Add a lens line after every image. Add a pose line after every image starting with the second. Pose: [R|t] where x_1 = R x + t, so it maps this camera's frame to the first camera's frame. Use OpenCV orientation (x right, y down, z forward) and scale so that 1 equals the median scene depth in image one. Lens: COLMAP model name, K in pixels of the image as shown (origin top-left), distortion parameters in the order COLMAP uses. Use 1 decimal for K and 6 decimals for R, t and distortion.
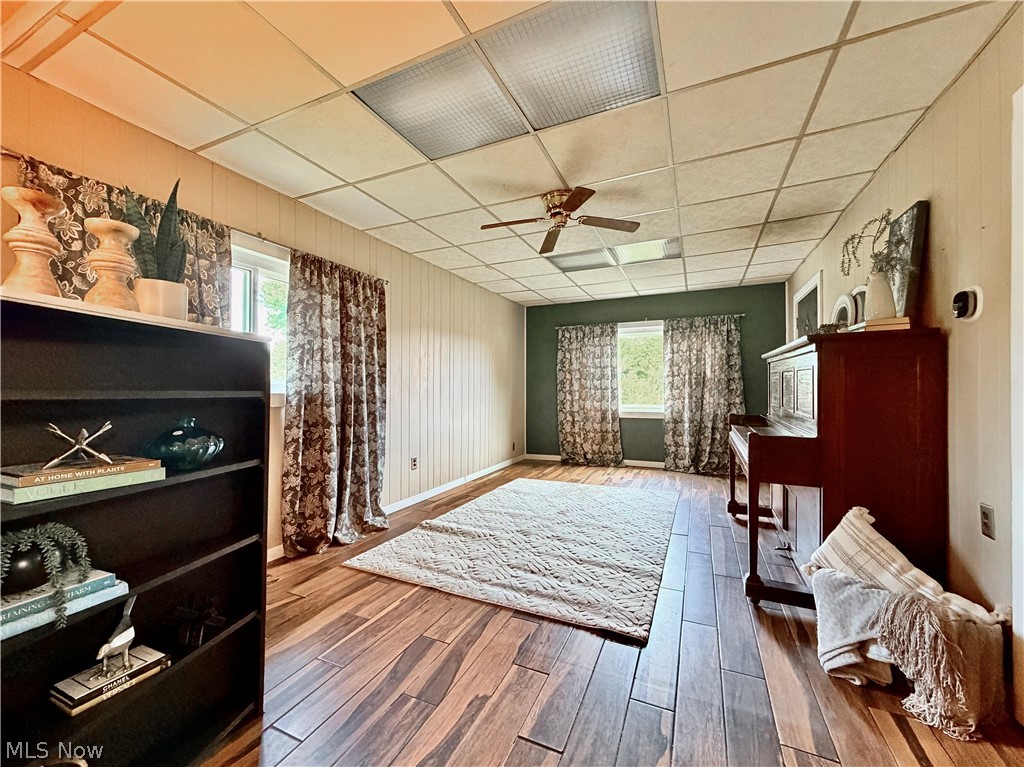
lens RADIAL K [[408.3, 0, 511.3], [0, 408.3, 383.6], [0, 0, 1]] dist [0.000257, 0.000093]
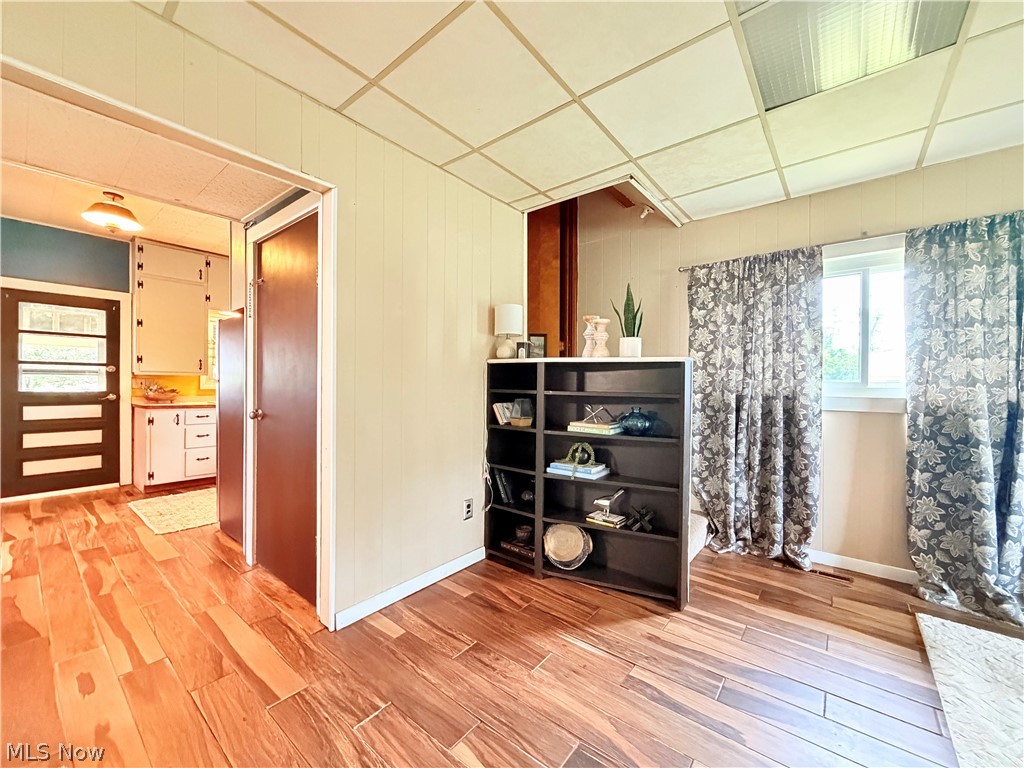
lens RADIAL K [[408.3, 0, 511.3], [0, 408.3, 384.1], [0, 0, 1]] dist [0.000257, 0.000093]
pose [[-0.249892, -0.000338, -0.968274, 0.449098], [0.006649, 0.999976, -0.002065, -0.008928], [0.968251, -0.006954, -0.249883, 0.356188]]
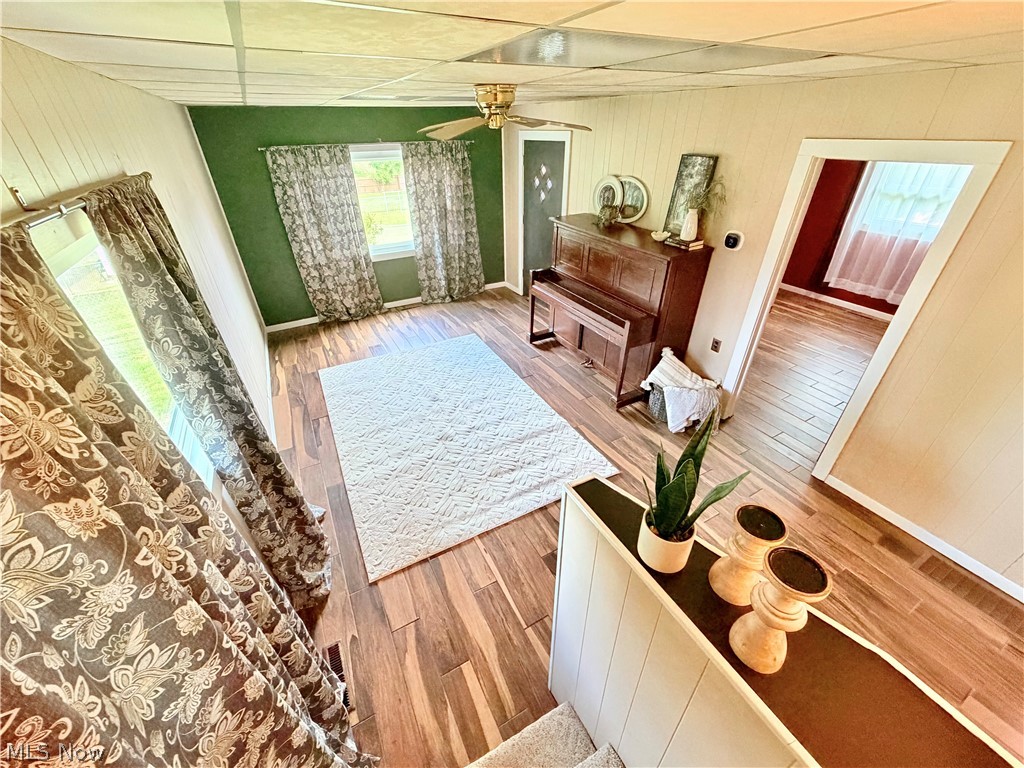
lens RADIAL K [[402.0, 0, 507.4], [0, 402.0, 378.4], [0, 0, 1]] dist [-0.000277, -0.000037]
pose [[0.603318, -0.425391, 0.674574, -0.533833], [0.003384, 0.847218, 0.531235, -0.338957], [-0.797494, -0.318221, 0.512581, 0.376302]]
